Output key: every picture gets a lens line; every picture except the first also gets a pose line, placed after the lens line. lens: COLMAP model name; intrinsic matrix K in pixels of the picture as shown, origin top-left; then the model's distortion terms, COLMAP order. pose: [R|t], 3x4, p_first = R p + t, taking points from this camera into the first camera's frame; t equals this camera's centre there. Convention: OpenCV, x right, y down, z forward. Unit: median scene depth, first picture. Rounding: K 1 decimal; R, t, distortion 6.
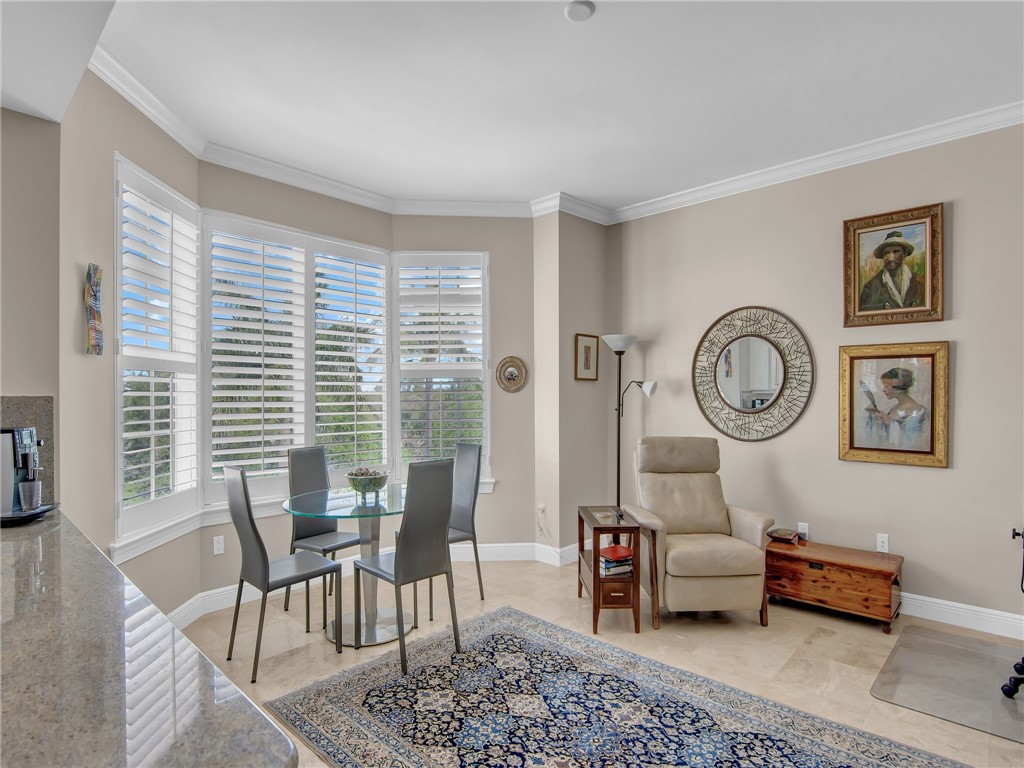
lens RADIAL K [[524.5, 0, 534.0], [0, 524.5, 401.8], [0, 0, 1]] dist [-0.010413, -0.004009]
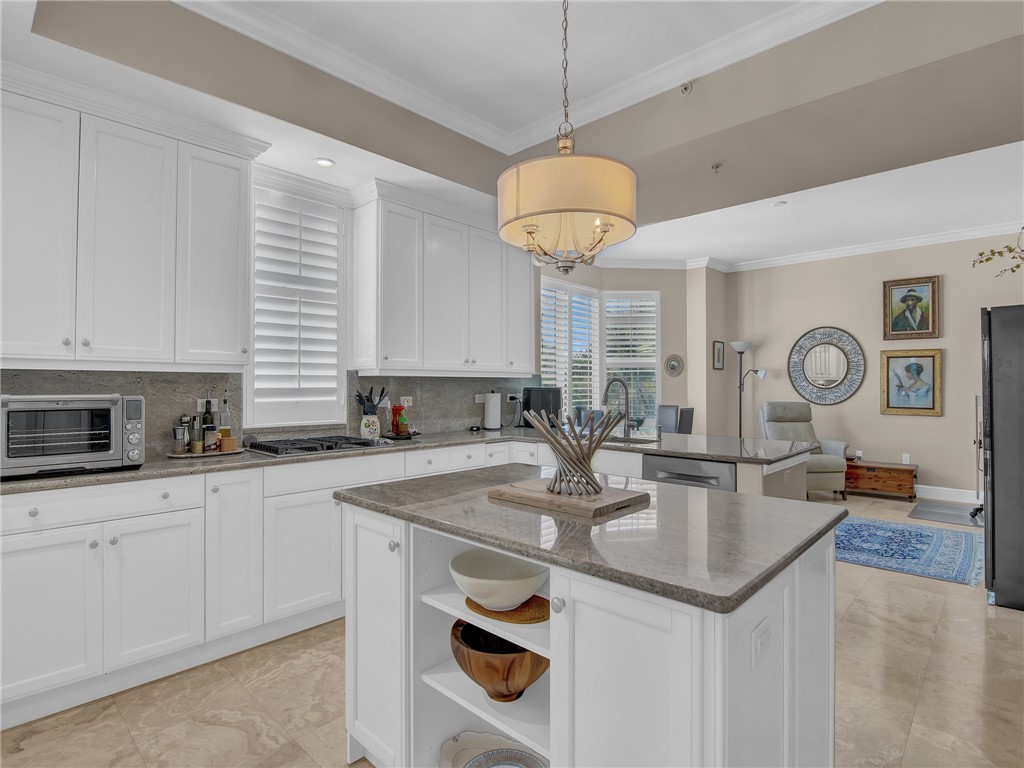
lens RADIAL K [[528.5, 0, 507.2], [0, 528.5, 385.5], [0, 0, 1]] dist [-0.019092, -0.003648]
pose [[0.999931, 0.004309, -0.010930, -0.685073], [-0.004452, 0.999904, -0.013094, 0.042795], [0.010873, 0.013142, 0.999855, -0.816254]]
